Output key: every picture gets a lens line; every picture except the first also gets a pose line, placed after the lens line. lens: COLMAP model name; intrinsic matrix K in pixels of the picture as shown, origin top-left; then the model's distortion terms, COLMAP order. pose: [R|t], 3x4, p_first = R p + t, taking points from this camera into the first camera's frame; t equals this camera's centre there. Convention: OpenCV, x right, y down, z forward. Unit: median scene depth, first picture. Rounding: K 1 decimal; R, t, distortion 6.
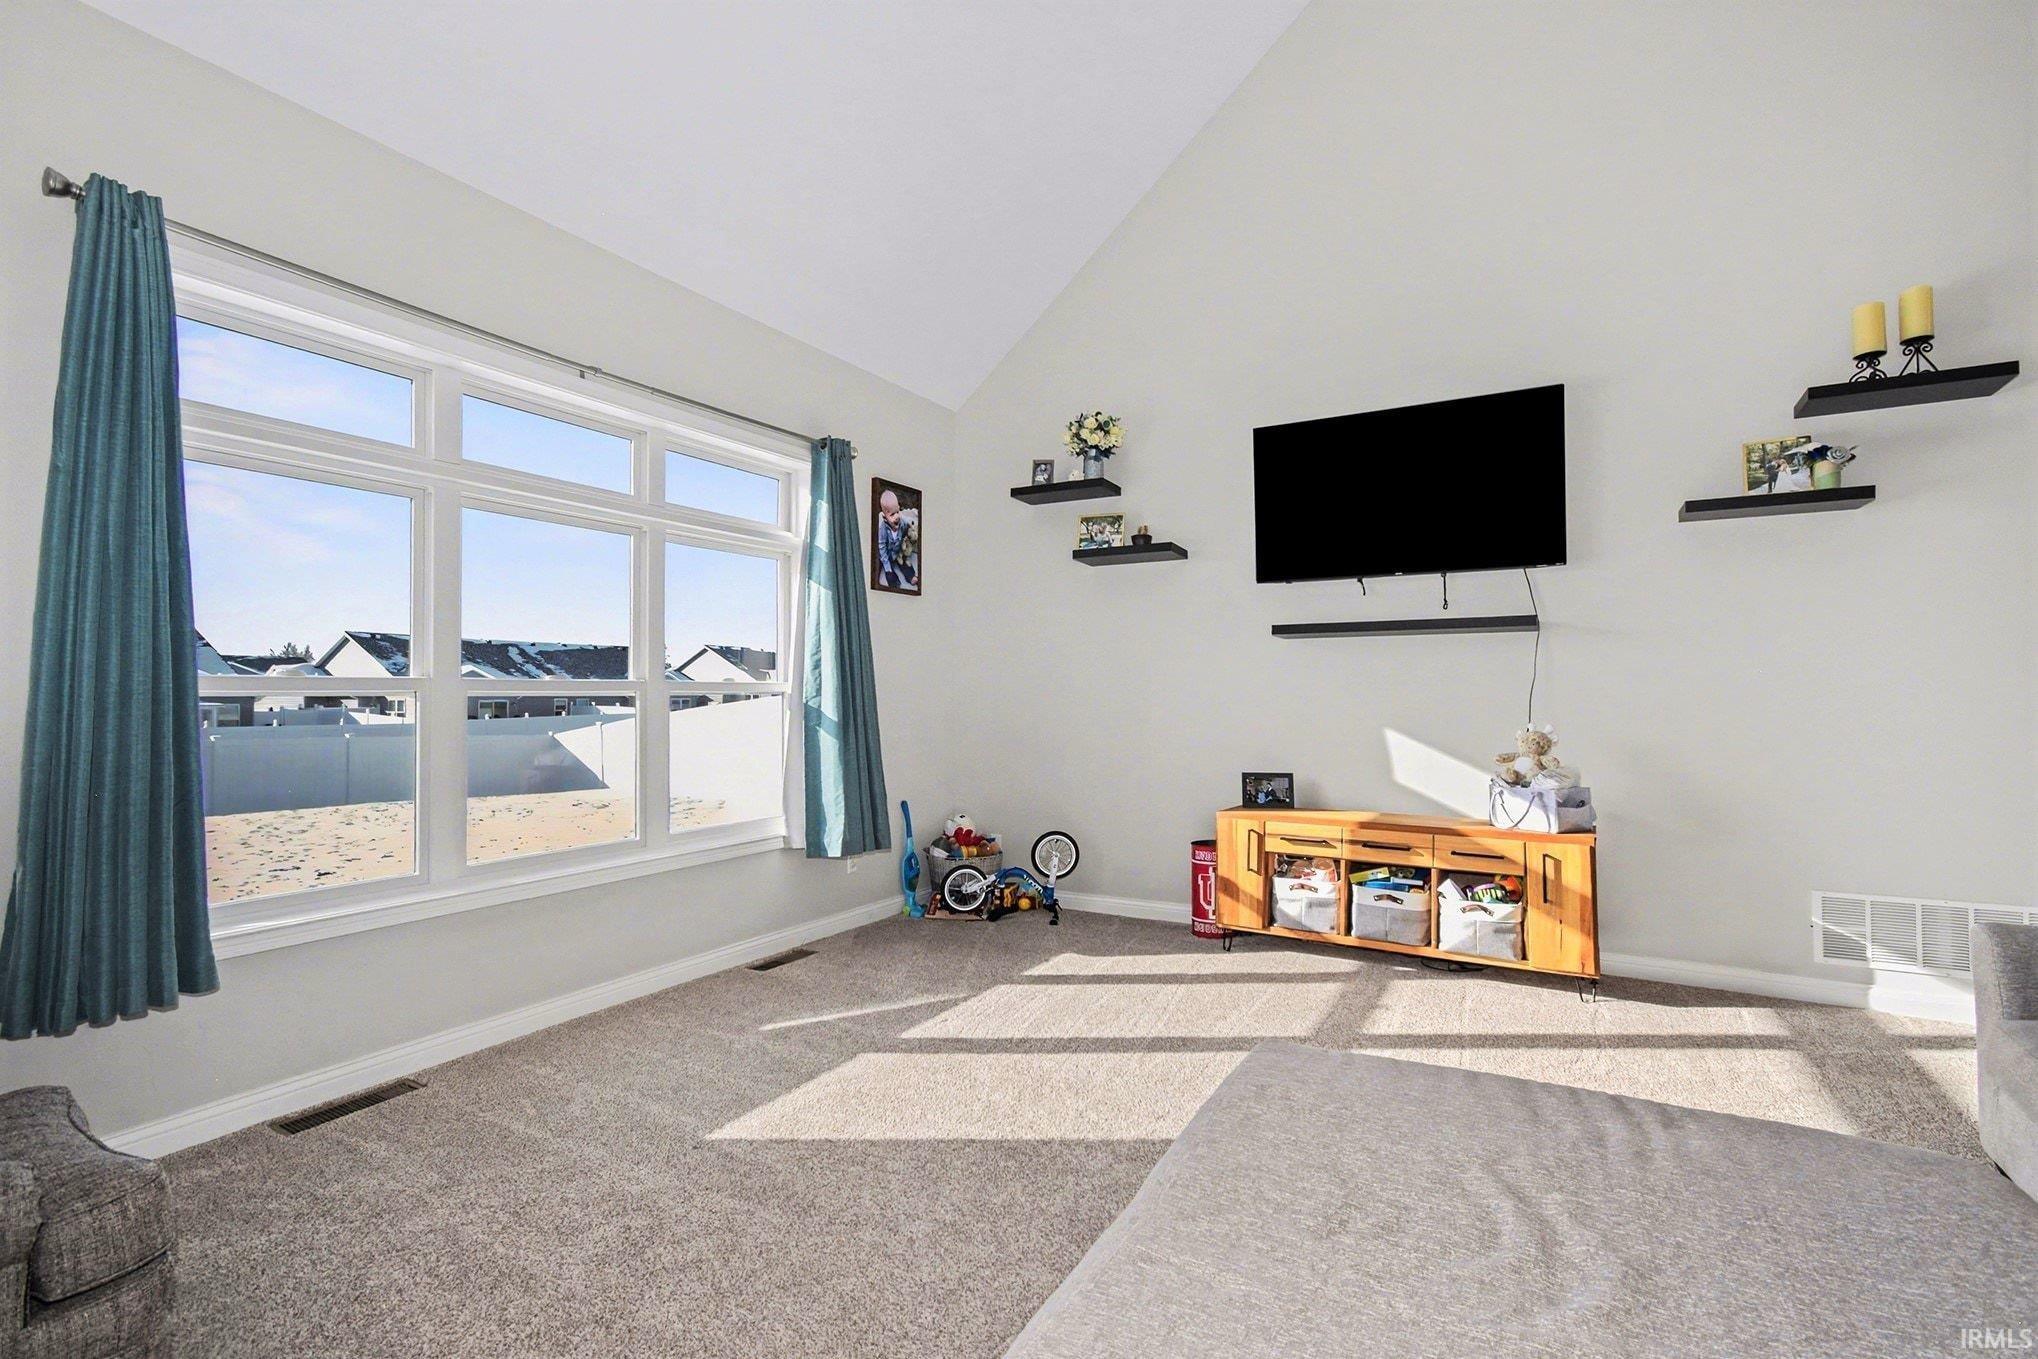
lens RADIAL K [[960.9, 0, 1016.0], [0, 960.9, 677.8], [0, 0, 1]] dist [0.000647, 0.000386]
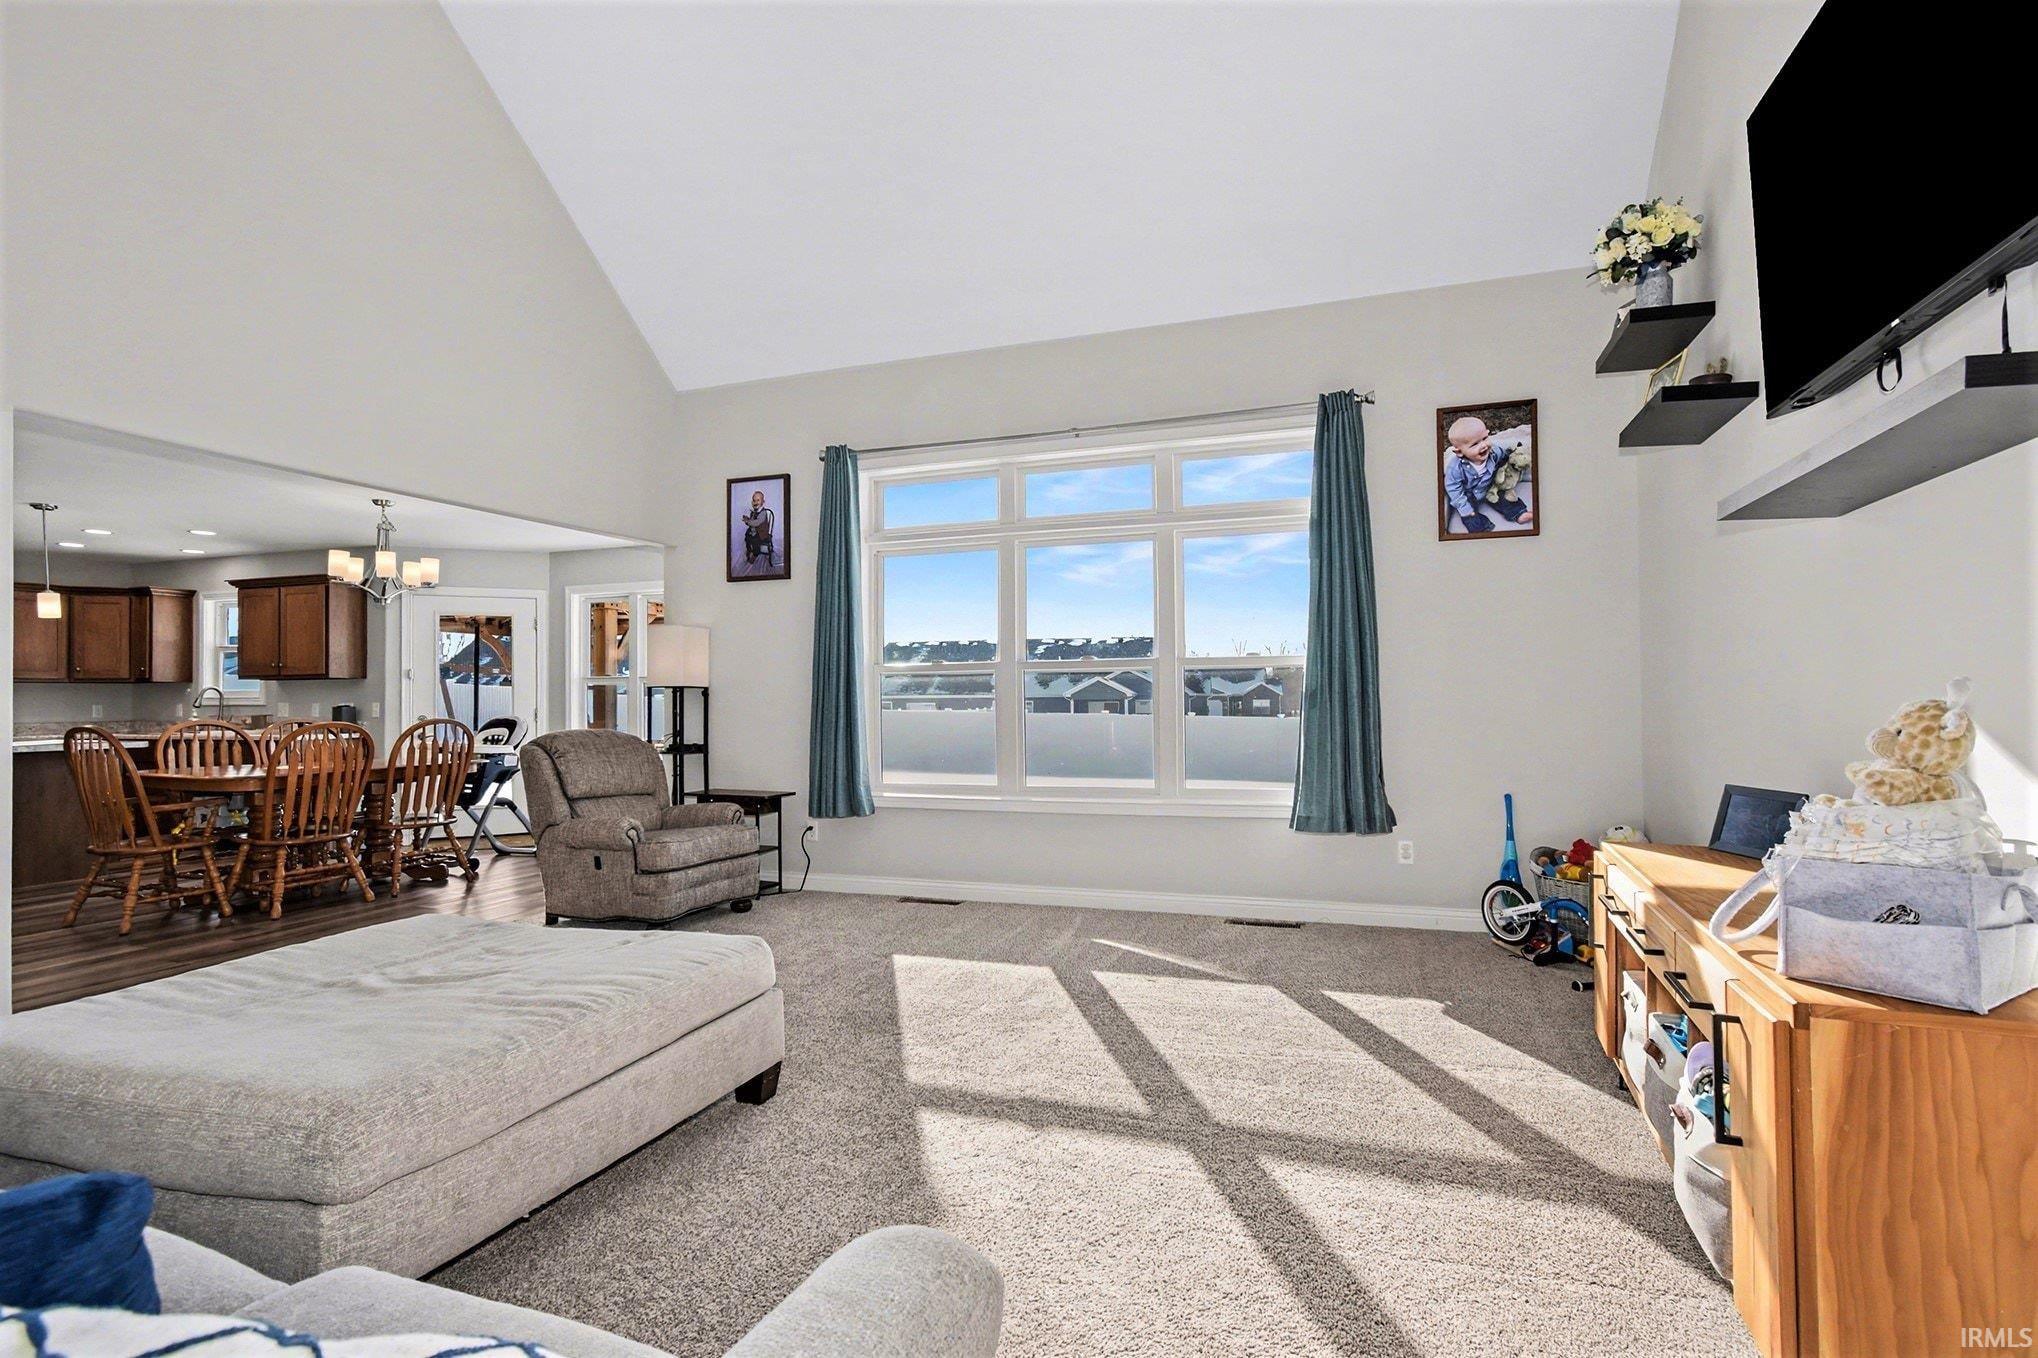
lens RADIAL K [[1015.2, 0, 1074.6], [0, 1015.2, 681.8], [0, 0, 1]] dist [0.018700, 0.000928]
pose [[0.188706, -0.013294, -0.981944, 0.812912], [0.023948, 0.999673, -0.008931, 0.040454], [0.981742, -0.021831, 0.188962, 0.606689]]
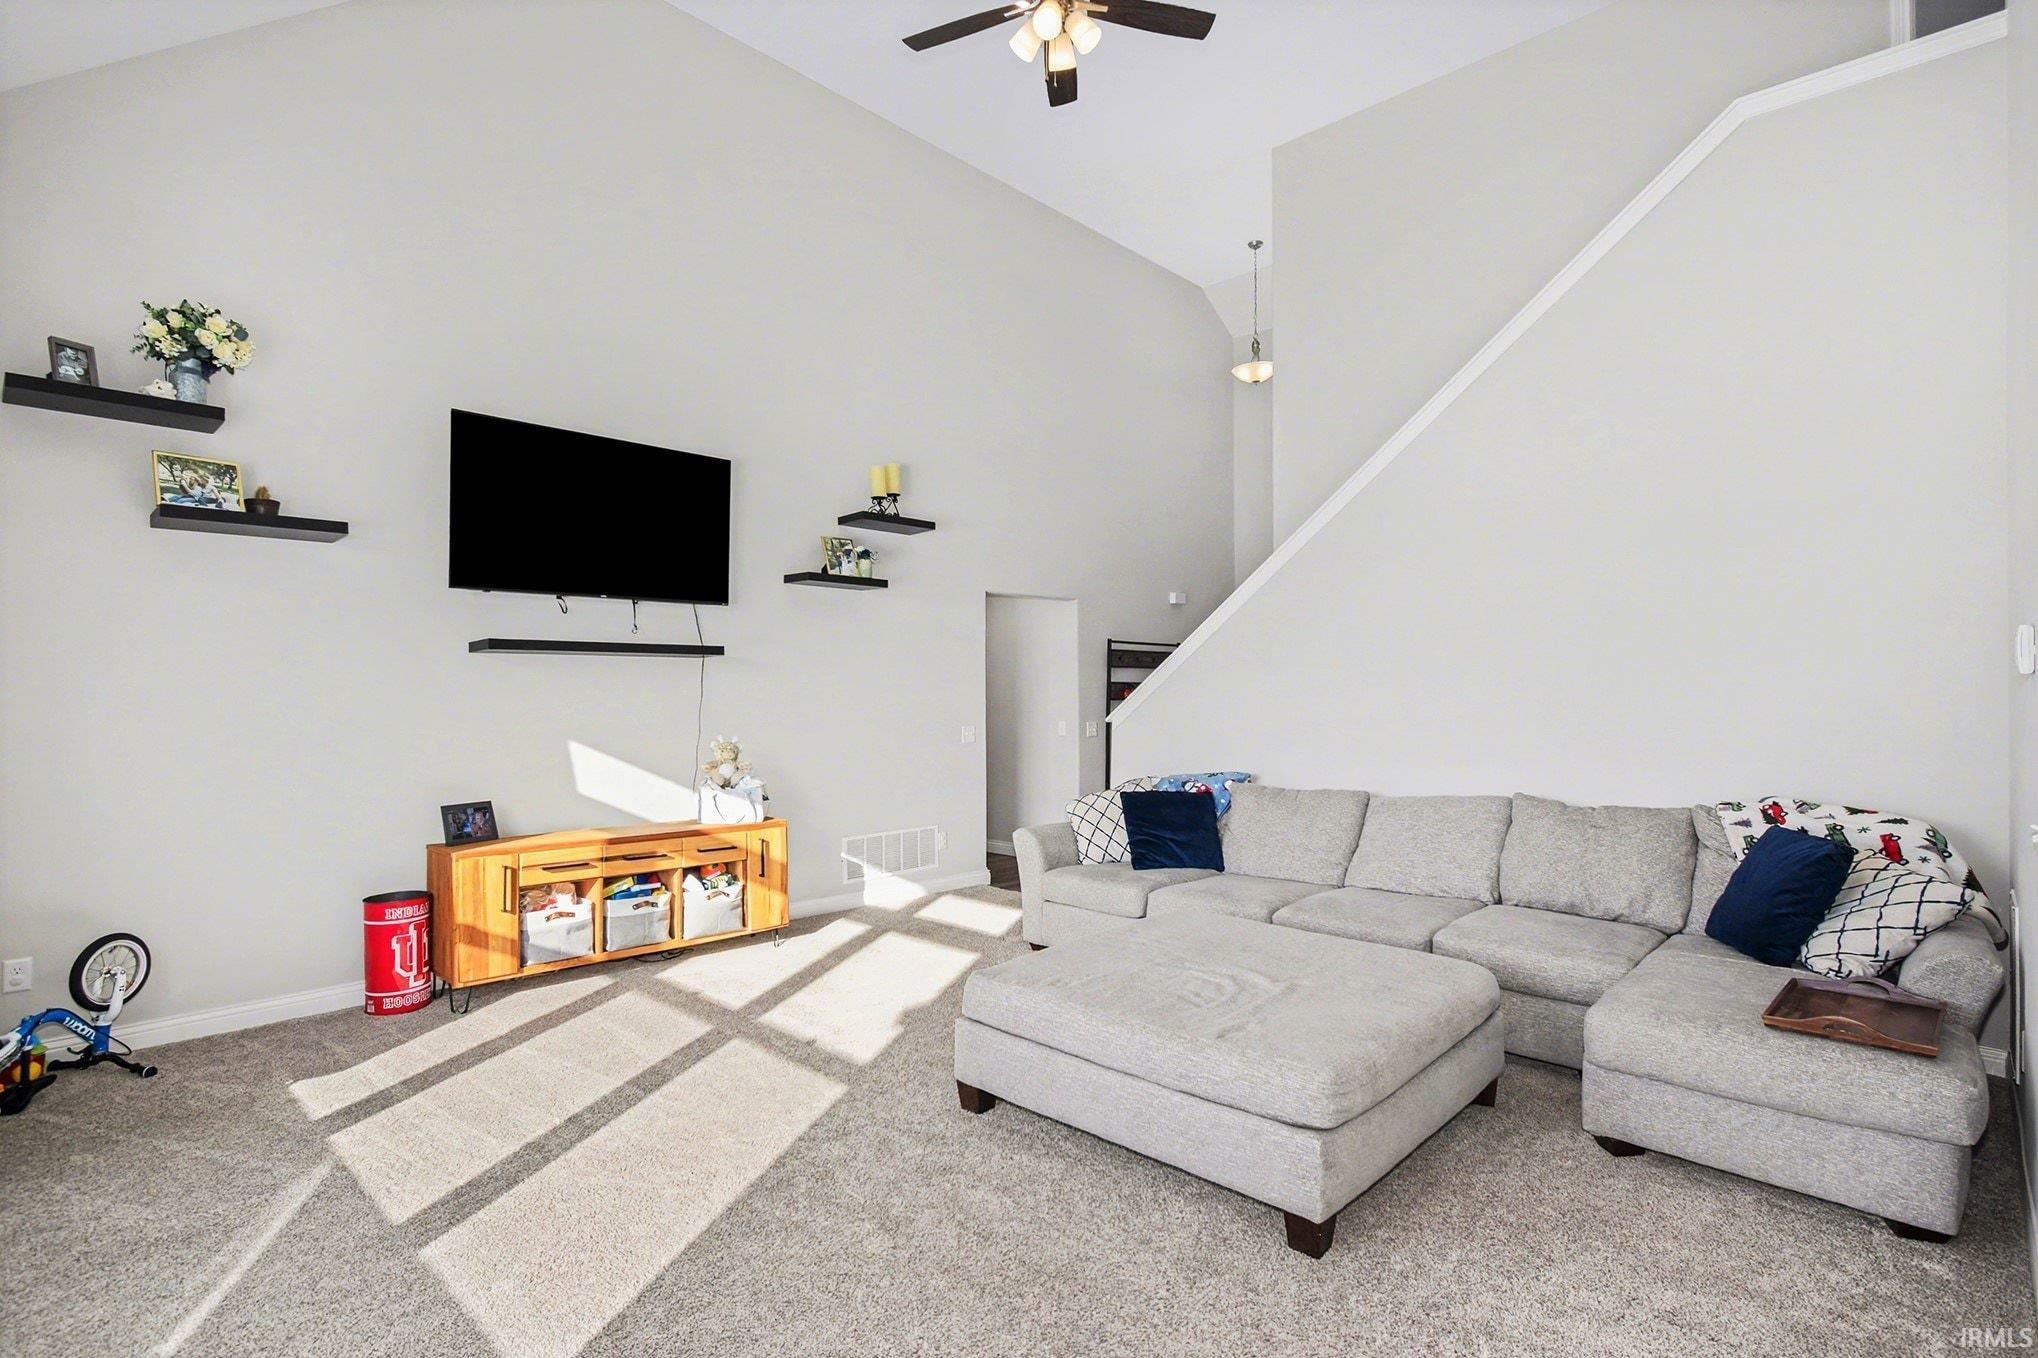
lens RADIAL K [[1015.2, 0, 1074.6], [0, 1015.2, 681.8], [0, 0, 1]] dist [0.018700, 0.000928]
pose [[0.195538, 0.006299, 0.980676, -0.615920], [-0.020565, 0.999786, -0.002321, -0.026308], [-0.980480, -0.019714, 0.195626, 0.296284]]
